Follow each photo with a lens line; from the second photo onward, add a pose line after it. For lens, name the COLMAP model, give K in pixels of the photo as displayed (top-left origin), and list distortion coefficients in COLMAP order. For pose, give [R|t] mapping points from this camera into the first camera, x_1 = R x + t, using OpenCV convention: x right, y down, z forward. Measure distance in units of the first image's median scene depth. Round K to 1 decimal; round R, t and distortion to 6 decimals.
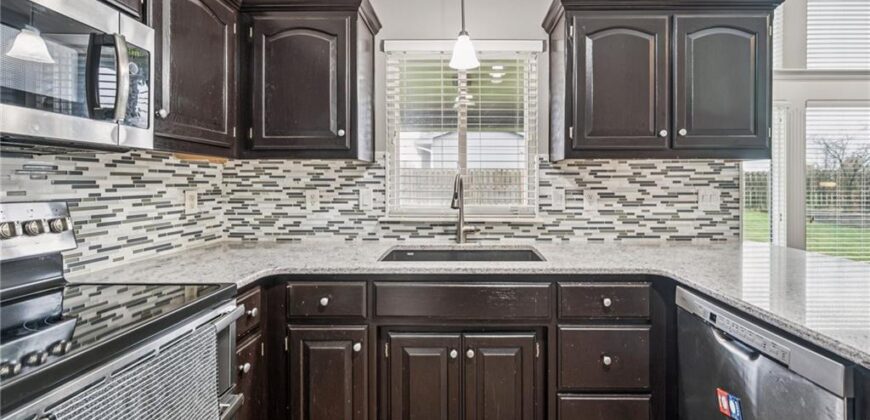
lens RADIAL K [[345.6, 0, 468.3], [0, 345.6, 182.4], [0, 0, 1]] dist [-0.000502, -0.000037]
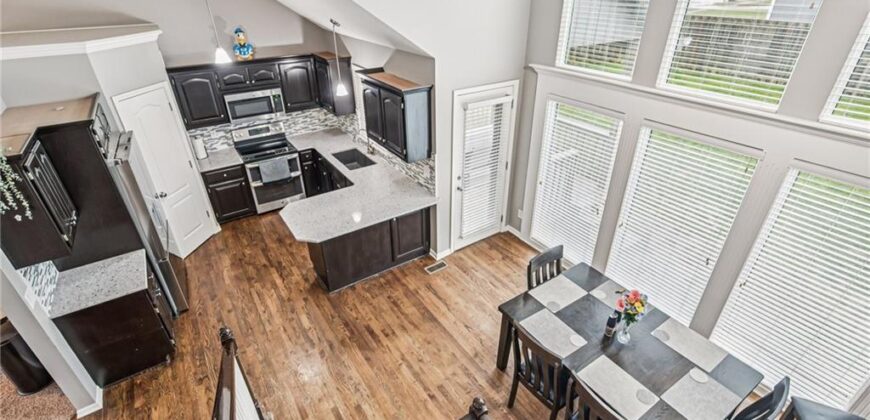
lens RADIAL K [[400.4, 0, 435.9], [0, 400.4, 210.8], [0, 0, 1]] dist [0.002400, -0.000157]
pose [[0.565632, 0.412511, -0.714069, 2.470447], [0.005521, 0.863984, 0.503489, -0.920216], [0.824639, -0.288732, 0.486420, -0.150764]]
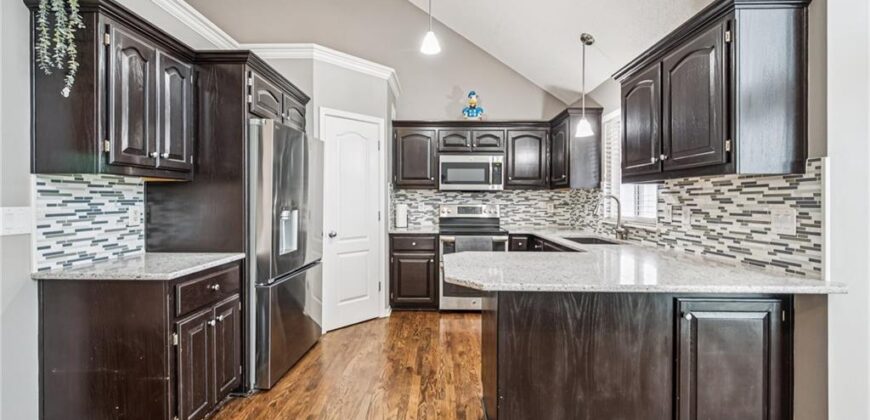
lens RADIAL K [[362.5, 0, 432.8], [0, 362.5, 199.9], [0, 0, 1]] dist [0.003905, 0.000177]
pose [[-0.006098, 0.000309, -0.999981, 1.556528], [-0.001415, 0.999999, 0.000317, 0.001647], [0.999980, 0.001417, -0.006098, 0.176053]]
